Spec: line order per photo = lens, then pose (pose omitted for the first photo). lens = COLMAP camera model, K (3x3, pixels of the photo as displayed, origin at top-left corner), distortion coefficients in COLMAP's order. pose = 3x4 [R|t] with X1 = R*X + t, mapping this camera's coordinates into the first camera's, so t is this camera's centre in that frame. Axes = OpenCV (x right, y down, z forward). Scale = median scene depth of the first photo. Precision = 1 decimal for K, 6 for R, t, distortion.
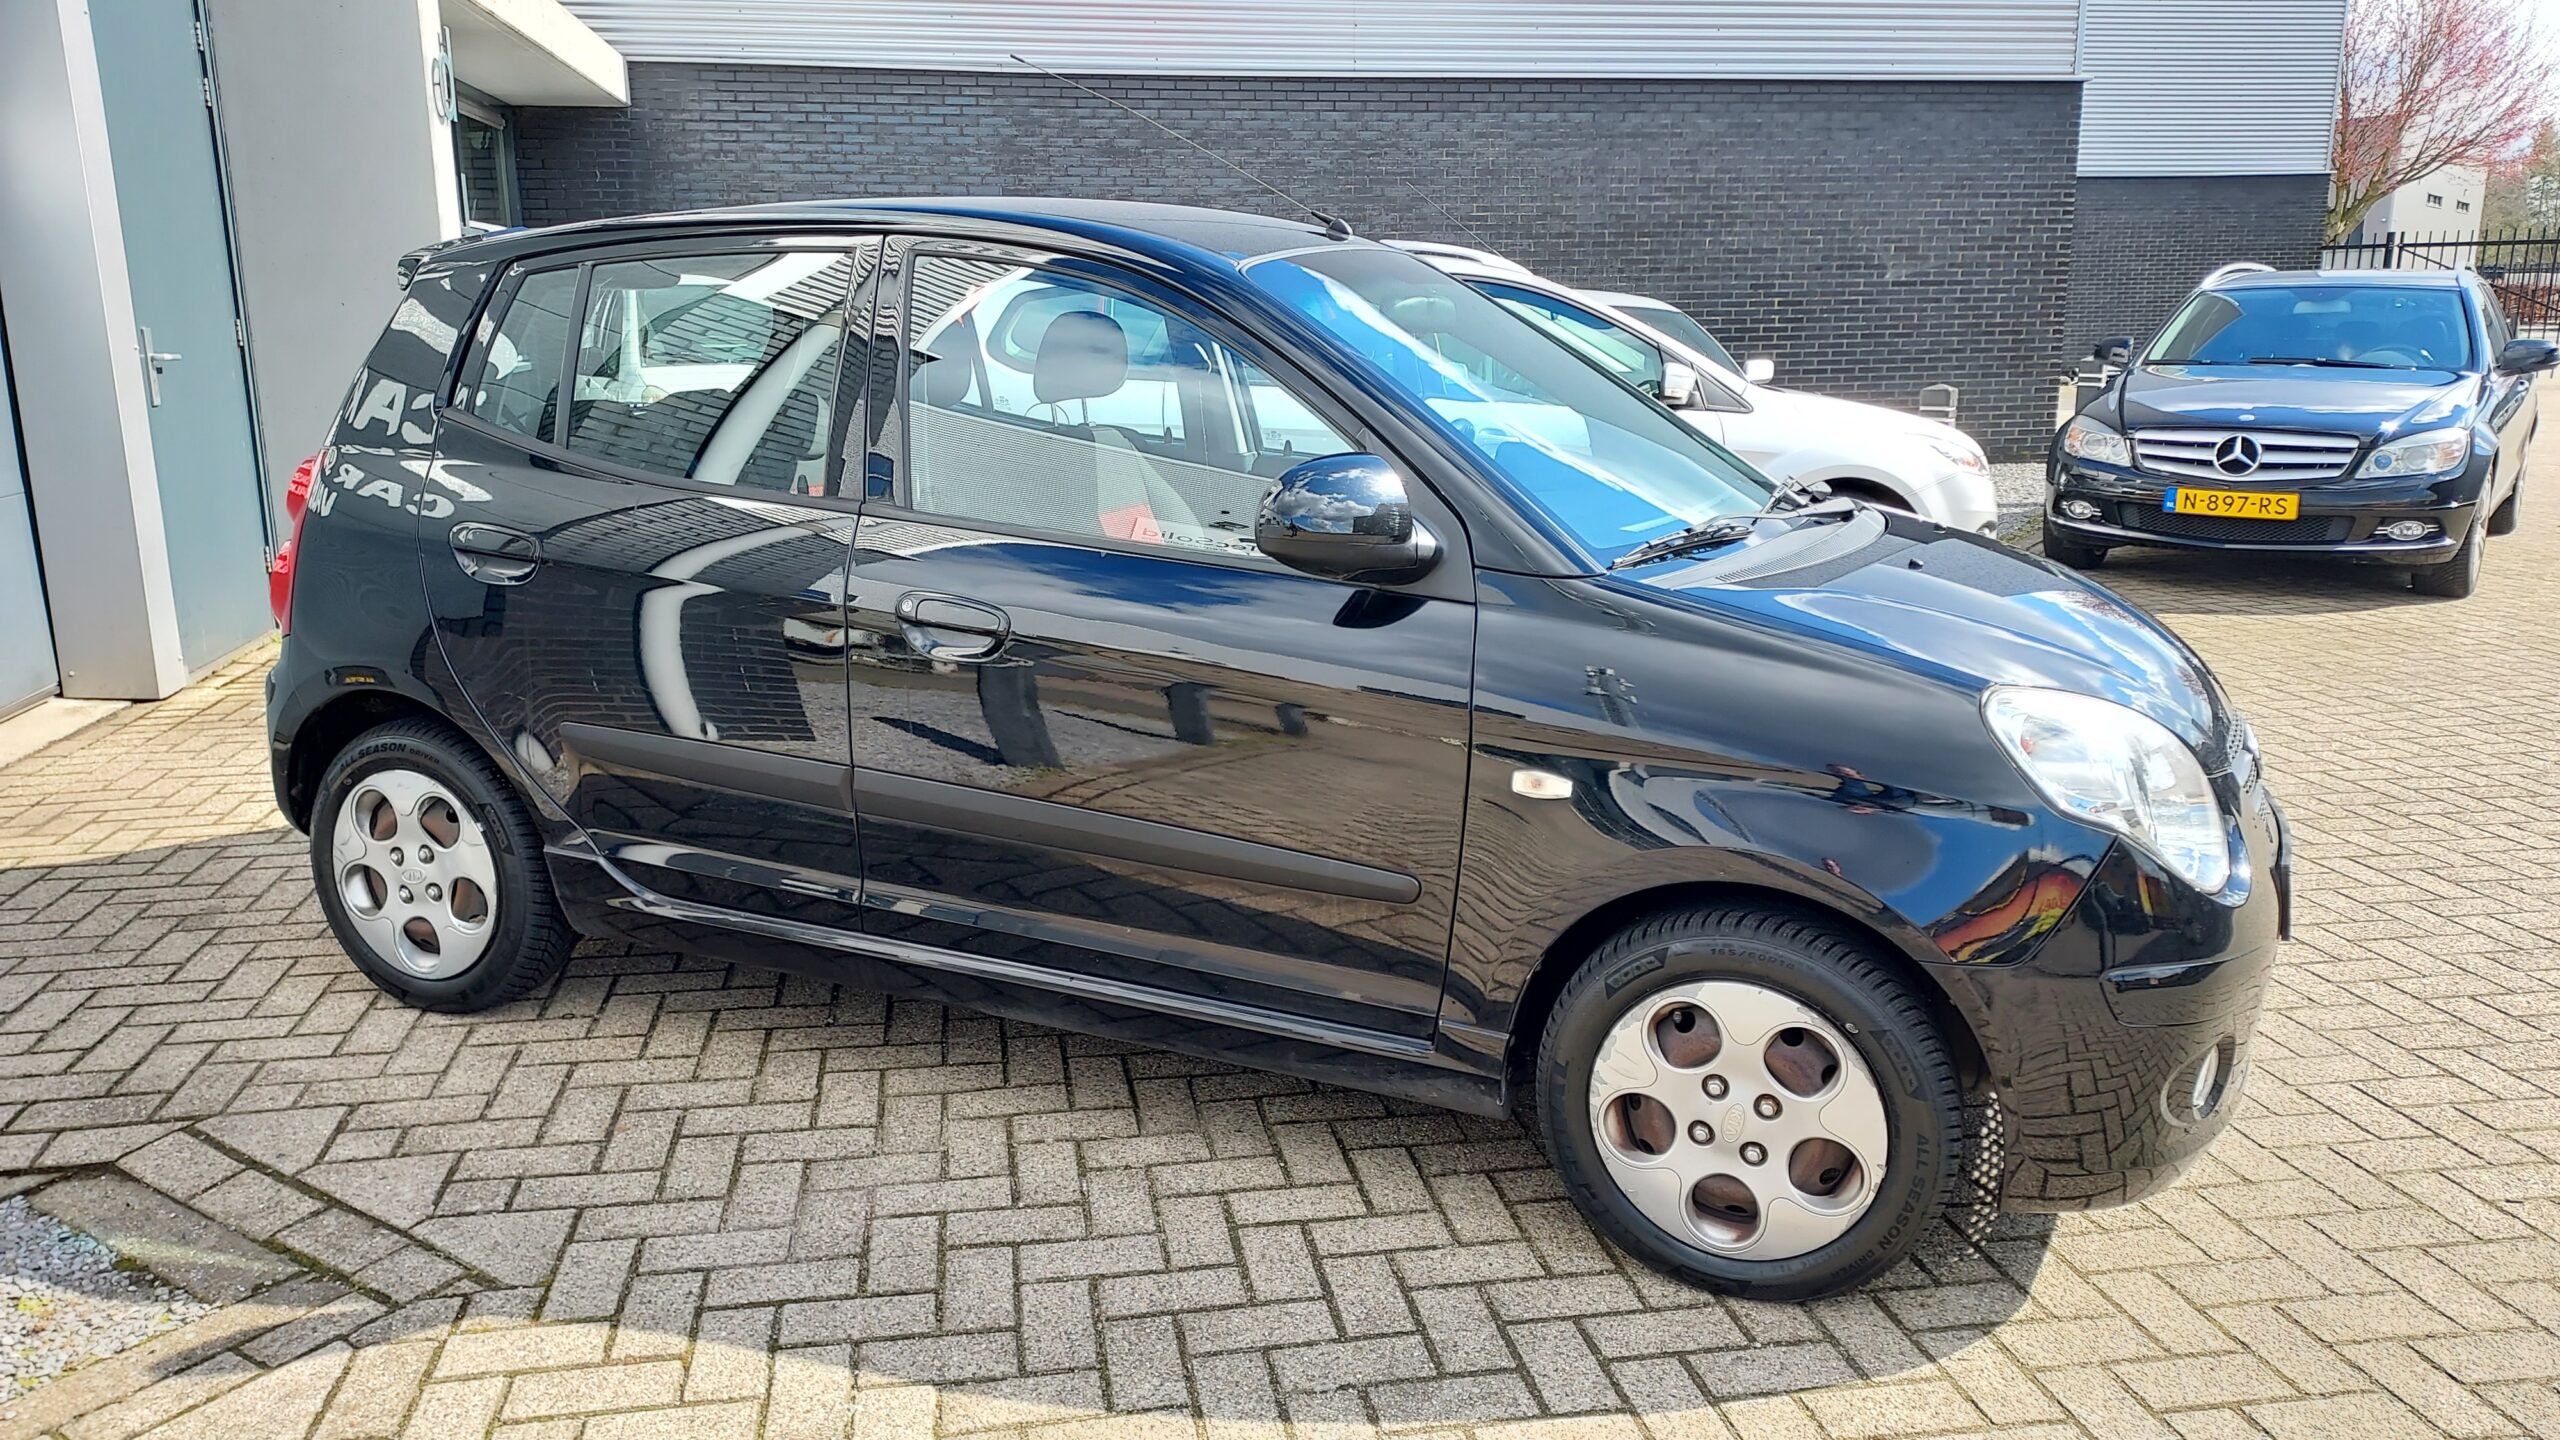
lens RADIAL K [[1814.8, 0, 1272.9], [0, 1814.8, 725.4], [0, 0, 1]] dist [0.095550, -0.118753]
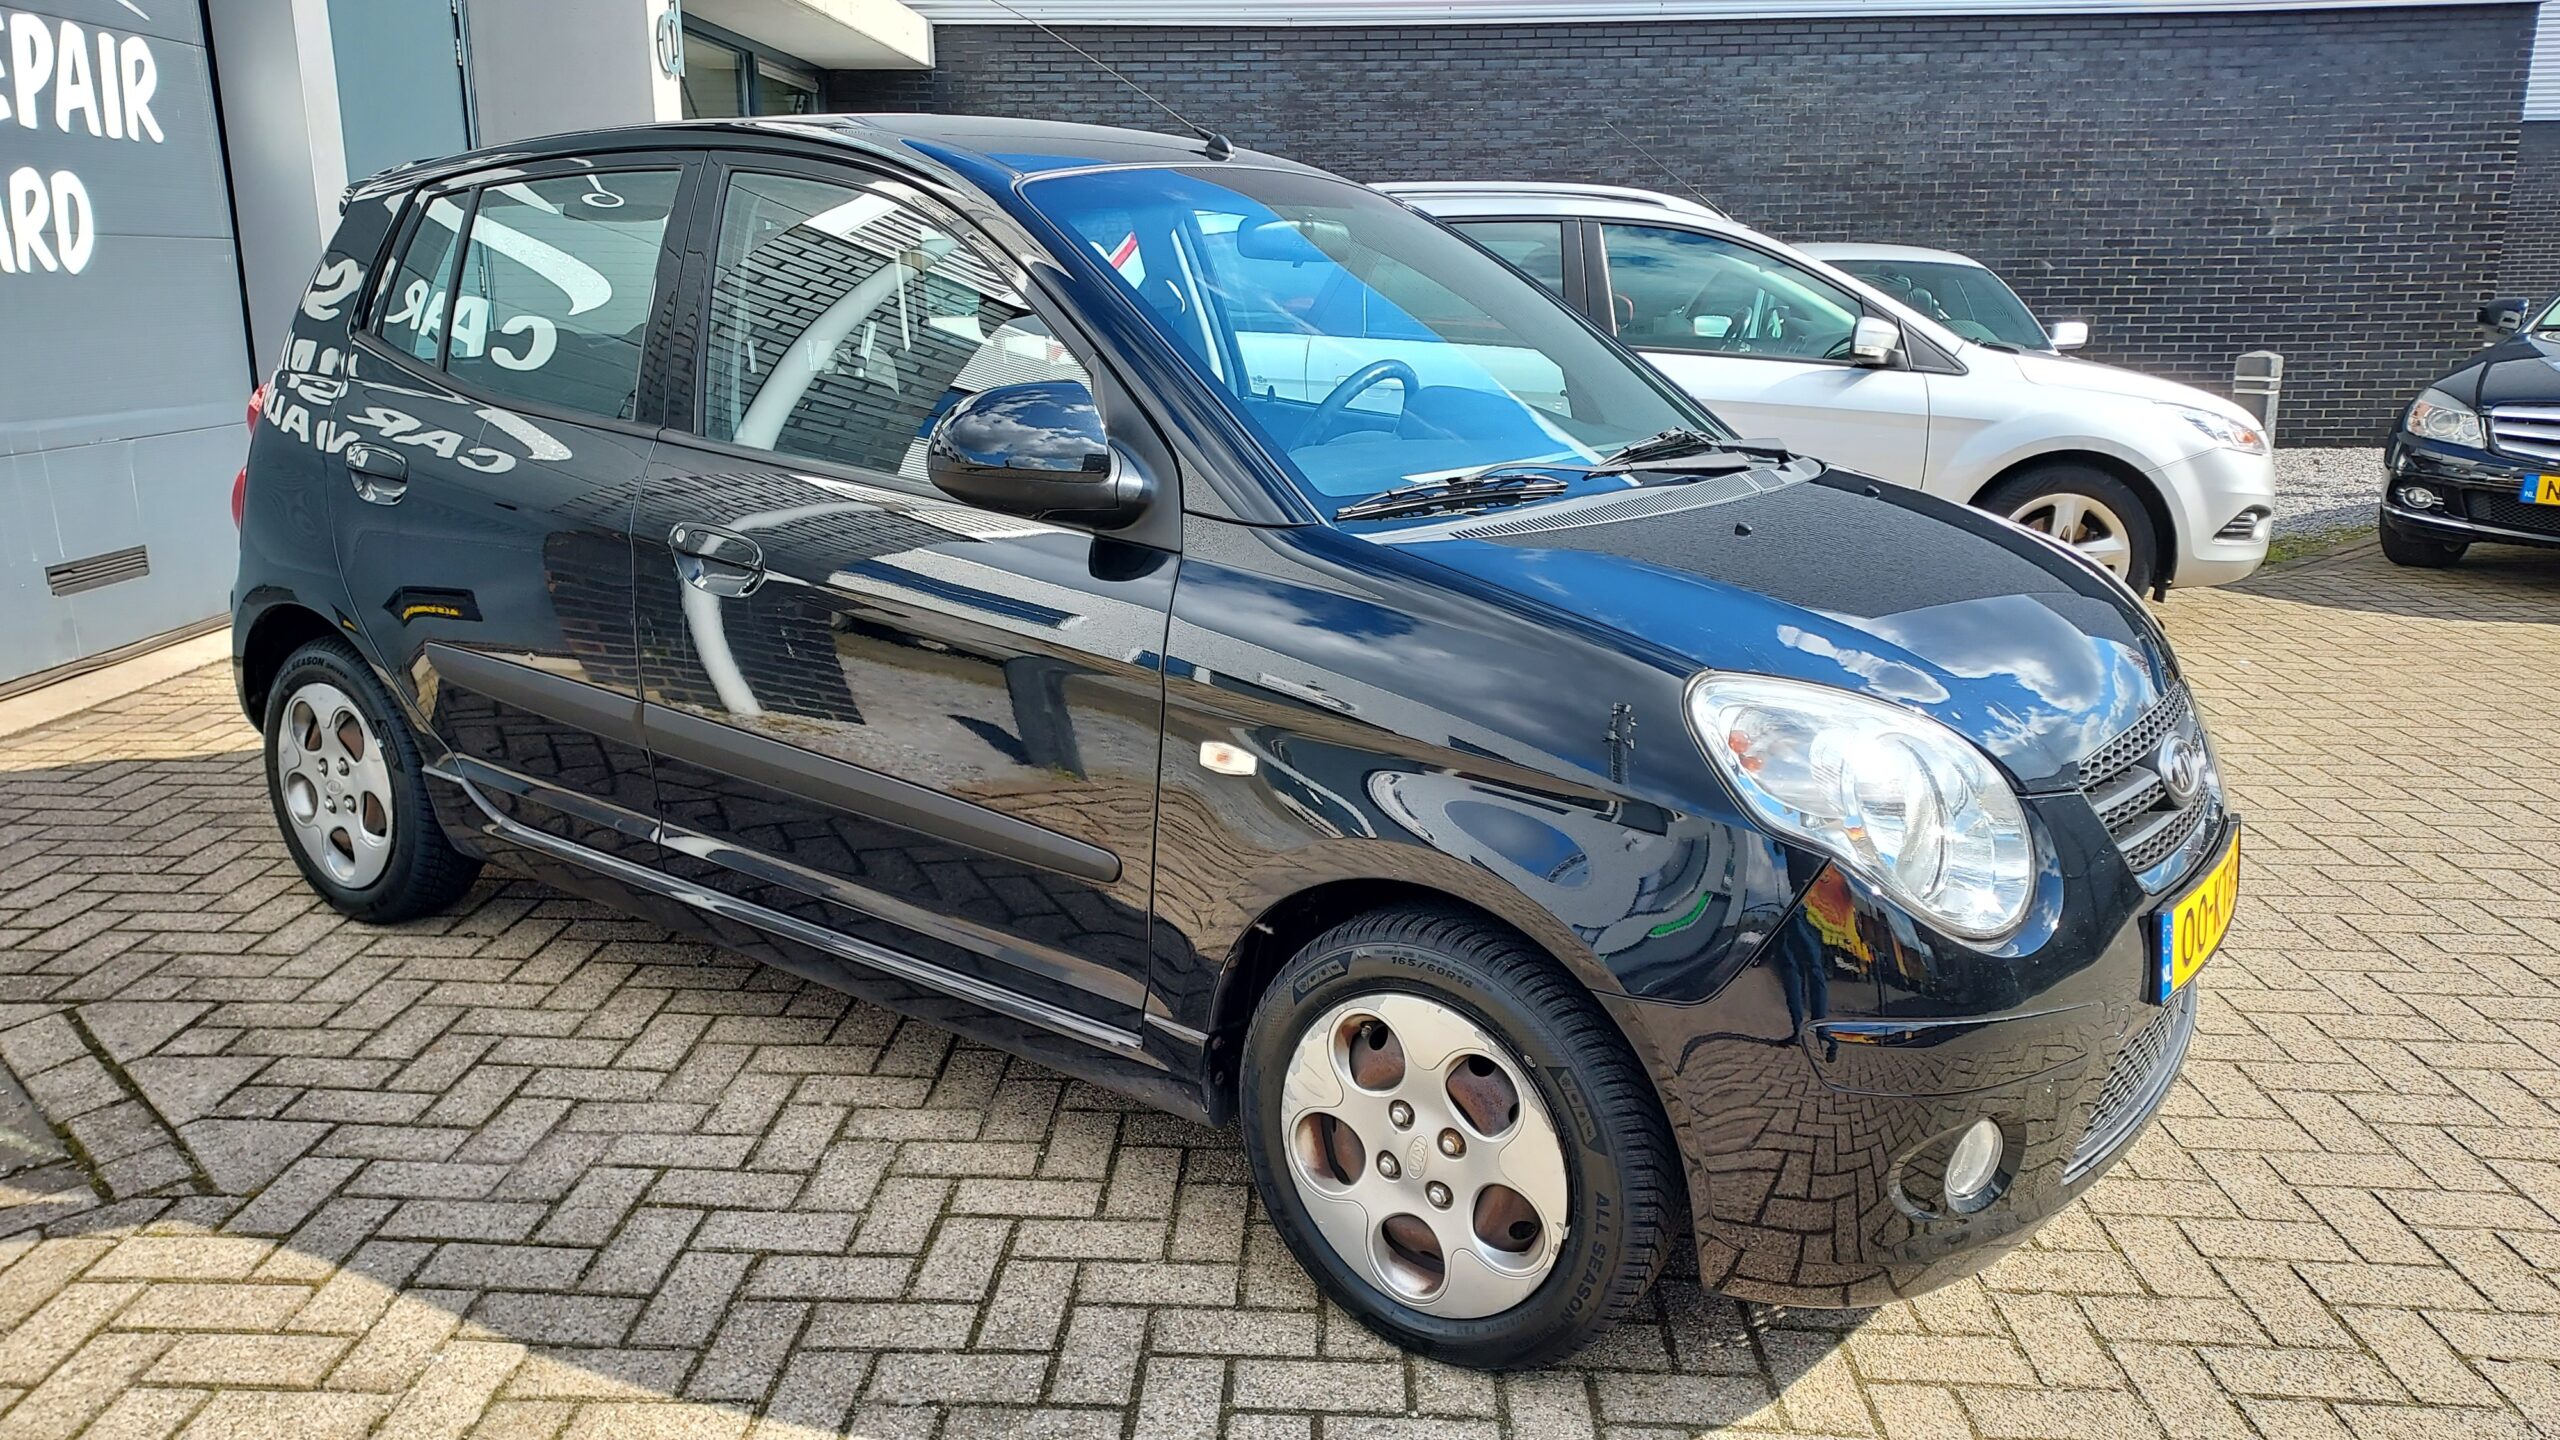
lens RADIAL K [[1814.8, 0, 1272.9], [0, 1814.8, 725.4], [0, 0, 1]] dist [0.095550, -0.118753]
pose [[0.976659, 0.056067, -0.207348, 0.254823], [-0.052659, 0.998372, 0.021921, -0.003065], [0.208239, -0.010490, 0.978022, 0.098778]]
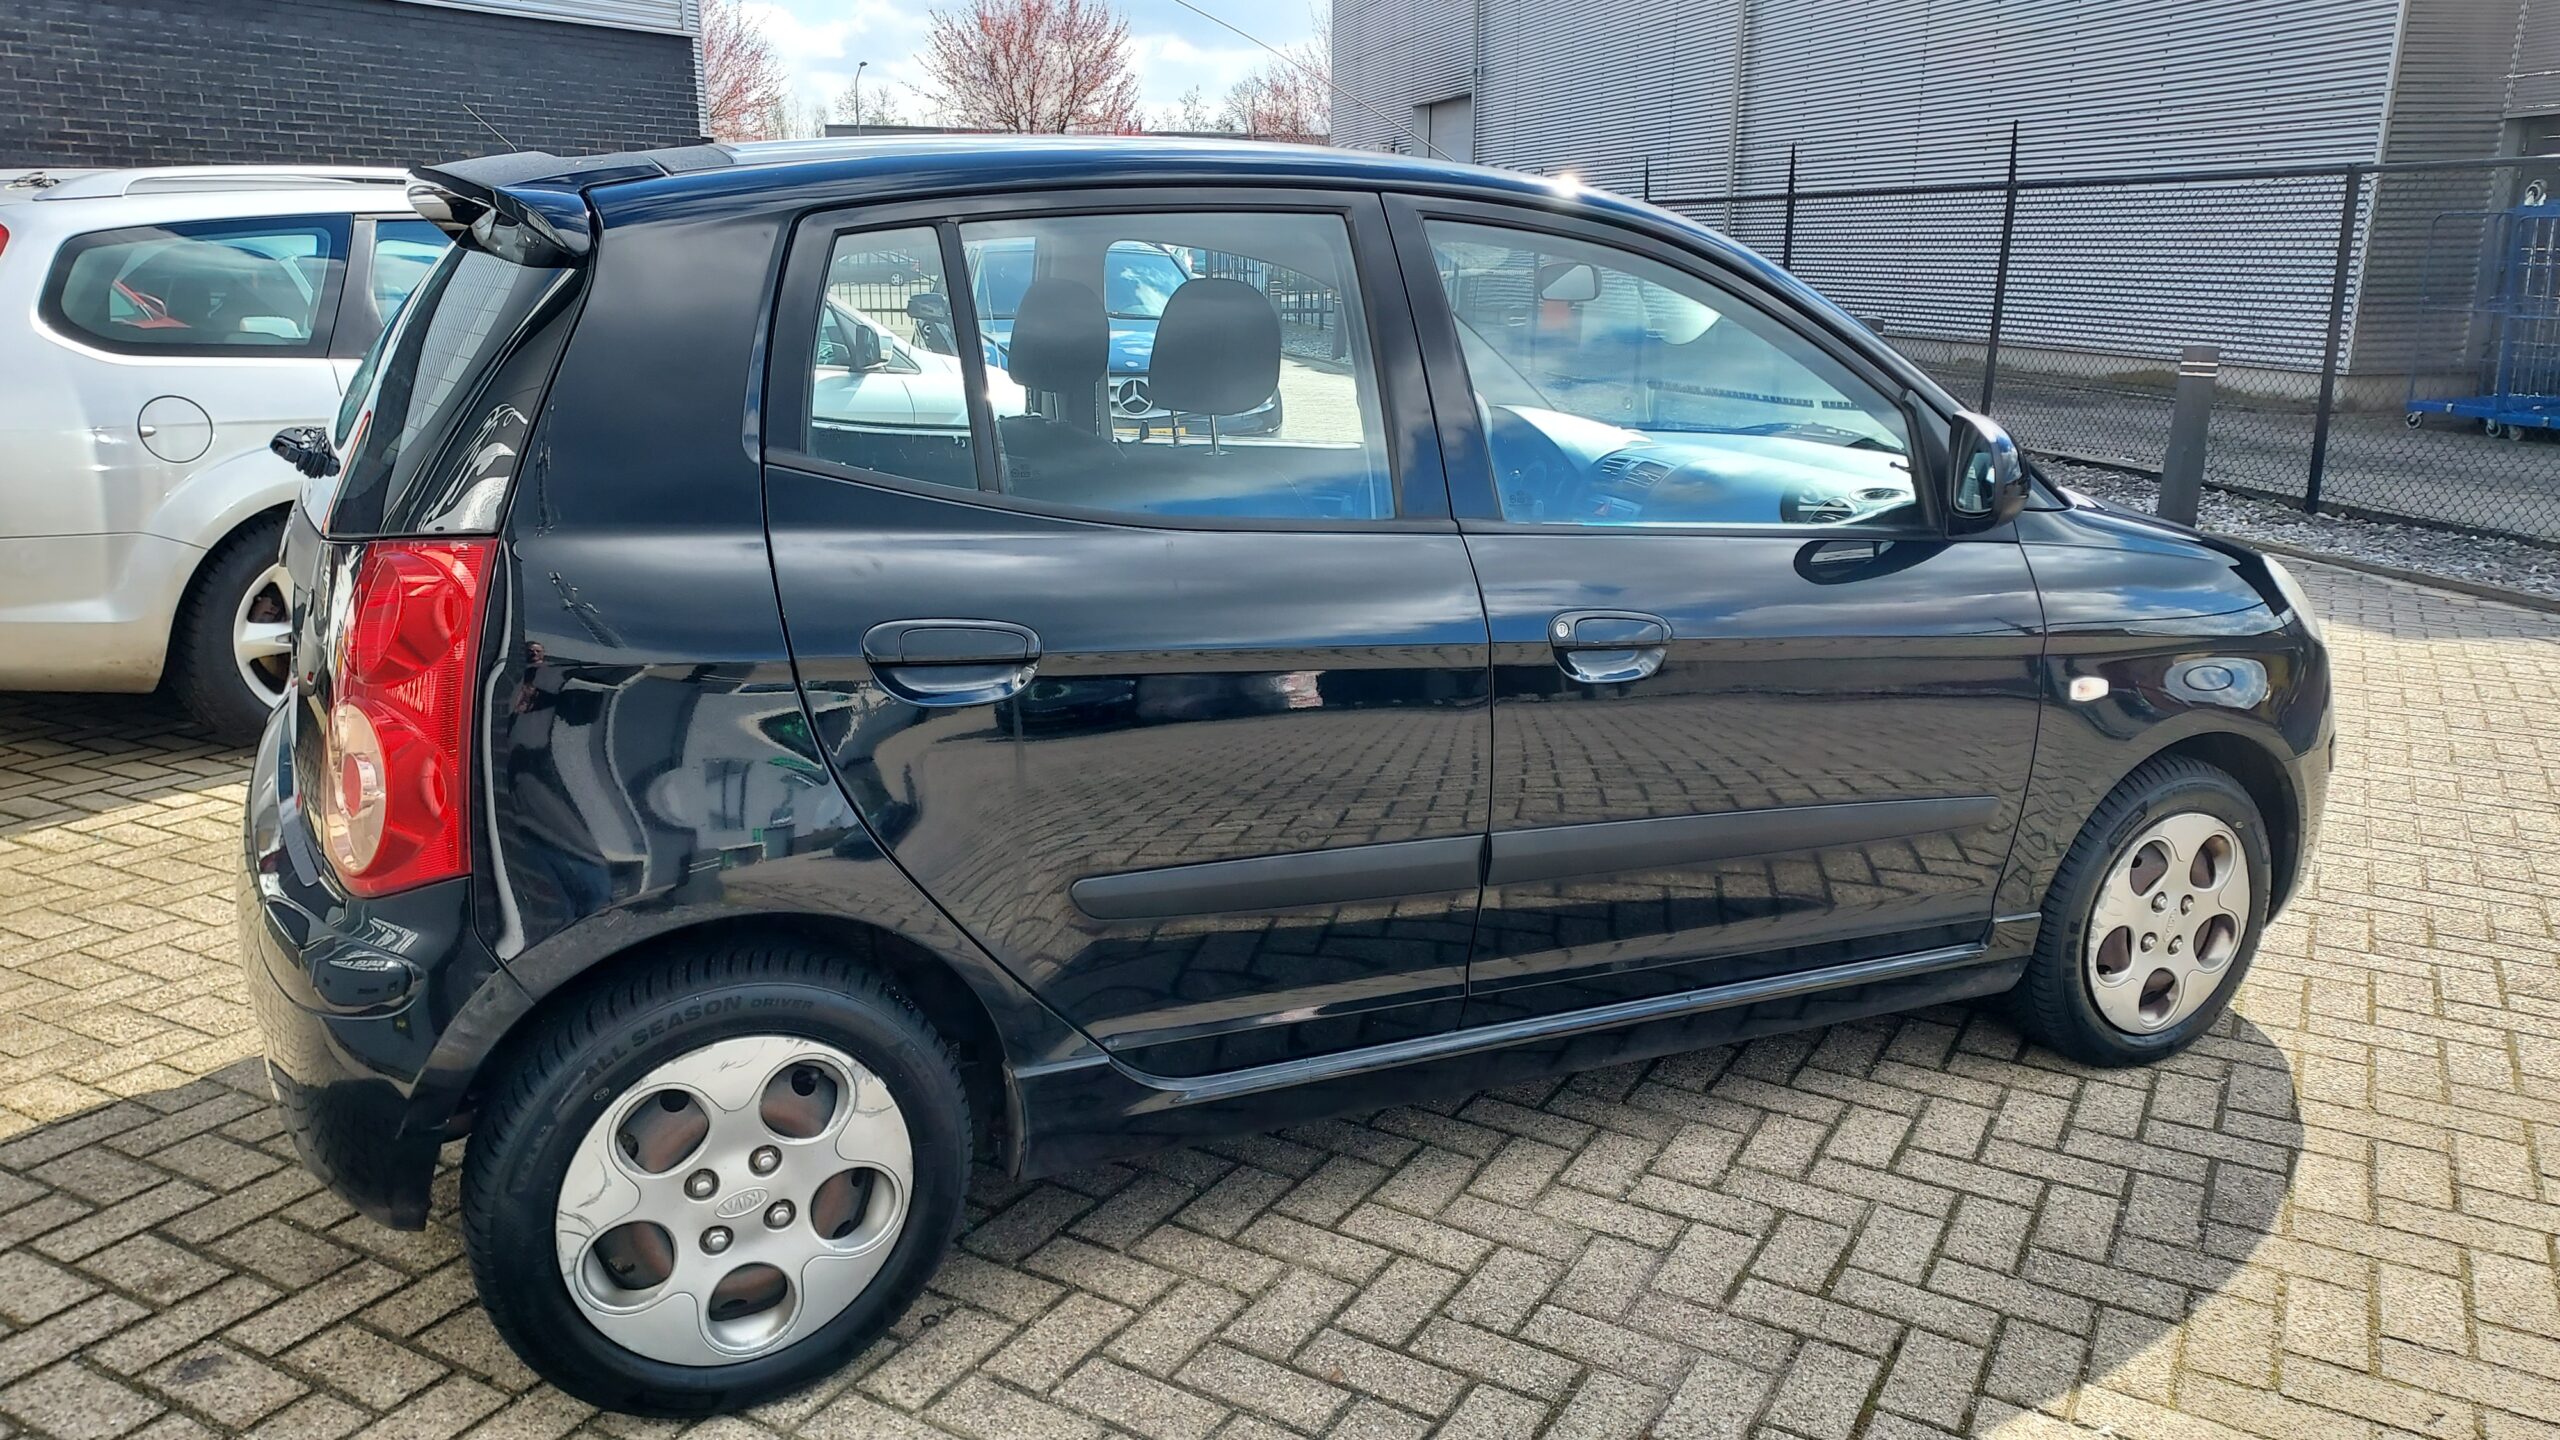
lens RADIAL K [[1839.4, 0, 1245.3], [0, 1839.4, 722.7], [0, 0, 1]] dist [0.043251, 0.000312]
pose [[0.650936, -0.186014, 0.735990, -0.777954], [0.168433, 0.980739, 0.098904, -0.110124], [-0.740212, 0.059585, 0.669729, 0.436827]]
